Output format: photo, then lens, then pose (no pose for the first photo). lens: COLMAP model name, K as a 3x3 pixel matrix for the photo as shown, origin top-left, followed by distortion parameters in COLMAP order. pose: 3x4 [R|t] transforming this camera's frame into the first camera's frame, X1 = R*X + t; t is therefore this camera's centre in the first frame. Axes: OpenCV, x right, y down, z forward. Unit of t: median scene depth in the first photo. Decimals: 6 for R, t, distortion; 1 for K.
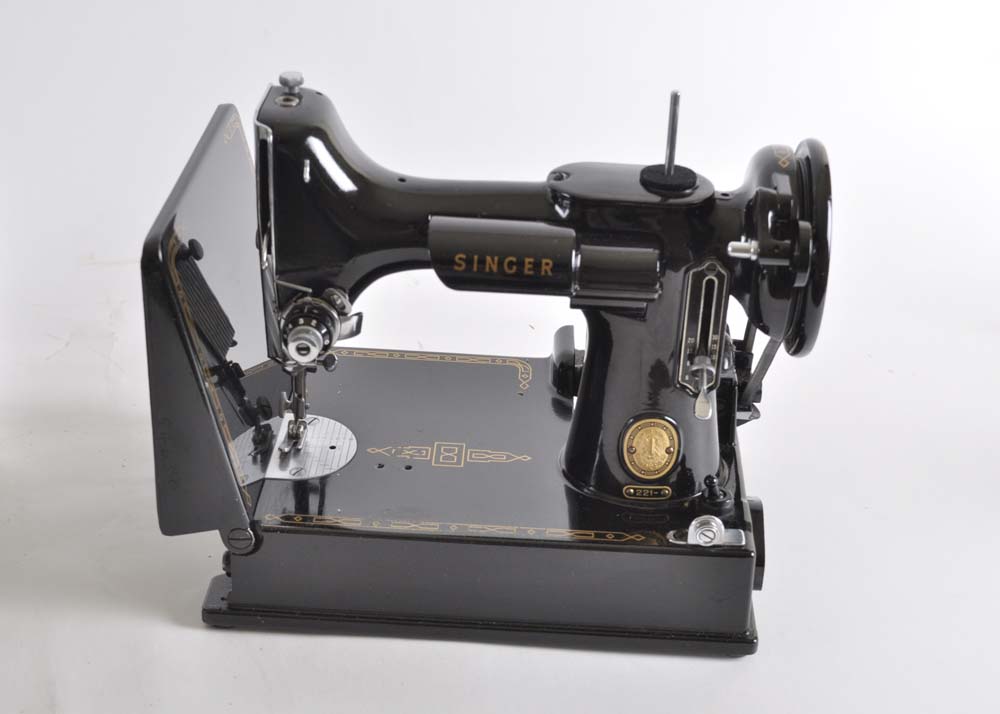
lens RADIAL K [[1722.6, 0, 501.1], [0, 1722.6, 355.5], [0, 0, 1]] dist [-0.017039, 0.000000]
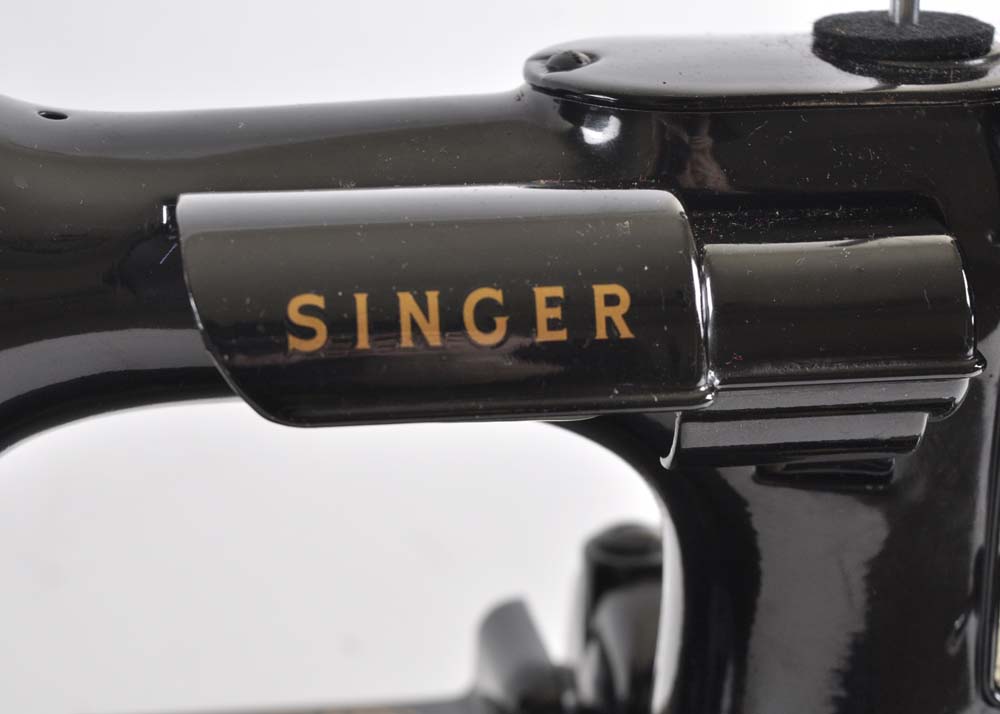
lens RADIAL K [[2427.2, 0, 501.1], [0, 2427.2, 357.8], [0, 0, 1]] dist [0.232457, 0.000000]
pose [[0.986660, -0.093069, 0.133564, -0.044464], [0.112442, 0.982915, -0.145719, 0.012707], [-0.117720, 0.158793, 0.980269, 0.580541]]
